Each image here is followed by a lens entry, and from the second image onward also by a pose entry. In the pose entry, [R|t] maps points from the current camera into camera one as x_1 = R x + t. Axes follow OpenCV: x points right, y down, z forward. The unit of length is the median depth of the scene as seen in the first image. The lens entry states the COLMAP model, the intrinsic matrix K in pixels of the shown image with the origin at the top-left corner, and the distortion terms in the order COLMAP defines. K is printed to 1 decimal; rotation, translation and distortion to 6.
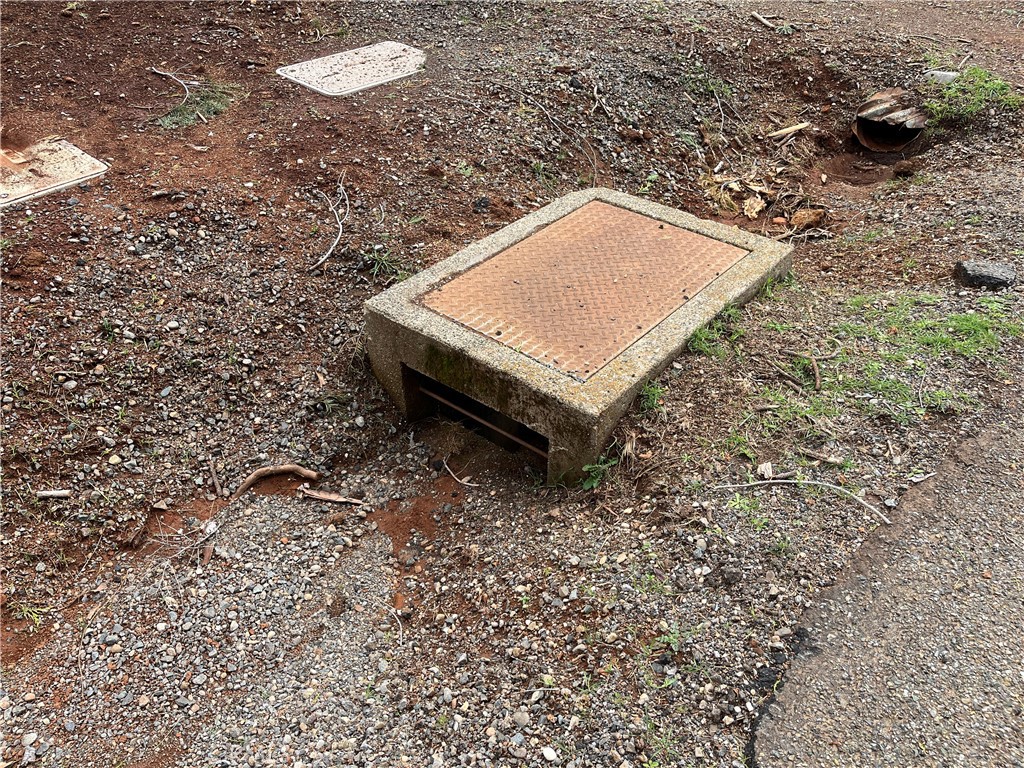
lens RADIAL K [[776.4, 0, 516.5], [0, 776.4, 385.7], [0, 0, 1]] dist [0.065372, -0.091250]
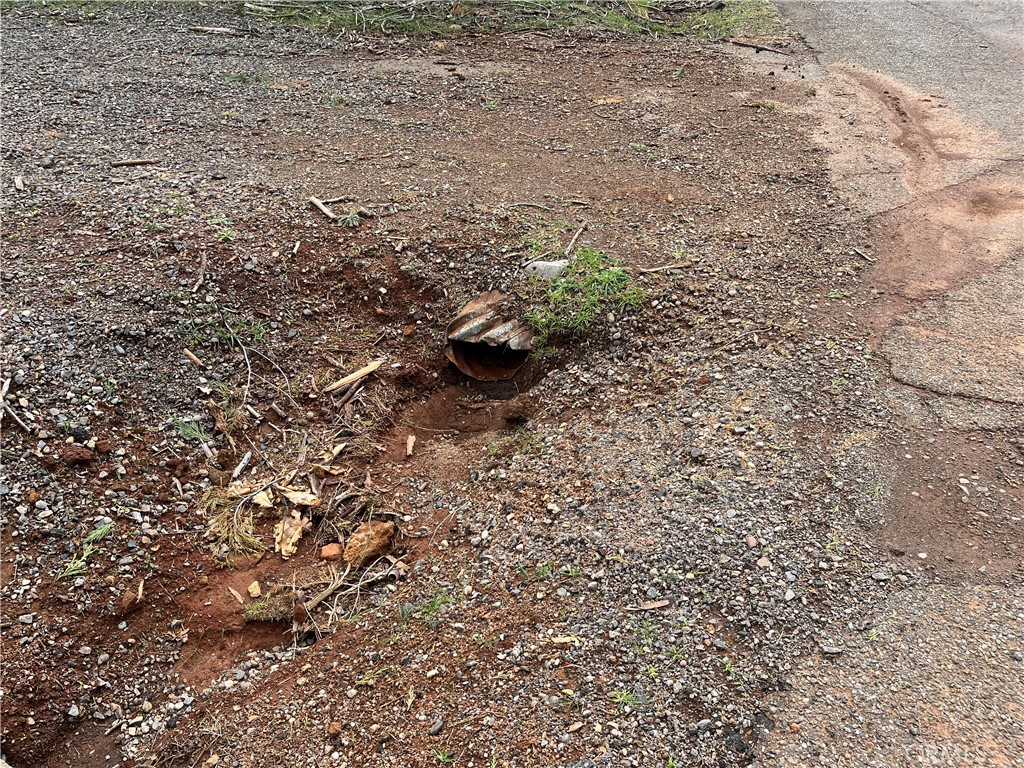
lens RADIAL K [[776.4, 0, 509.1], [0, 776.4, 380.2], [0, 0, 1]] dist [0.065372, -0.091250]
pose [[0.955935, -0.184401, 0.228439, 0.324710], [0.207286, 0.974971, -0.080398, -0.242471], [-0.207896, 0.124207, 0.970233, 0.308665]]
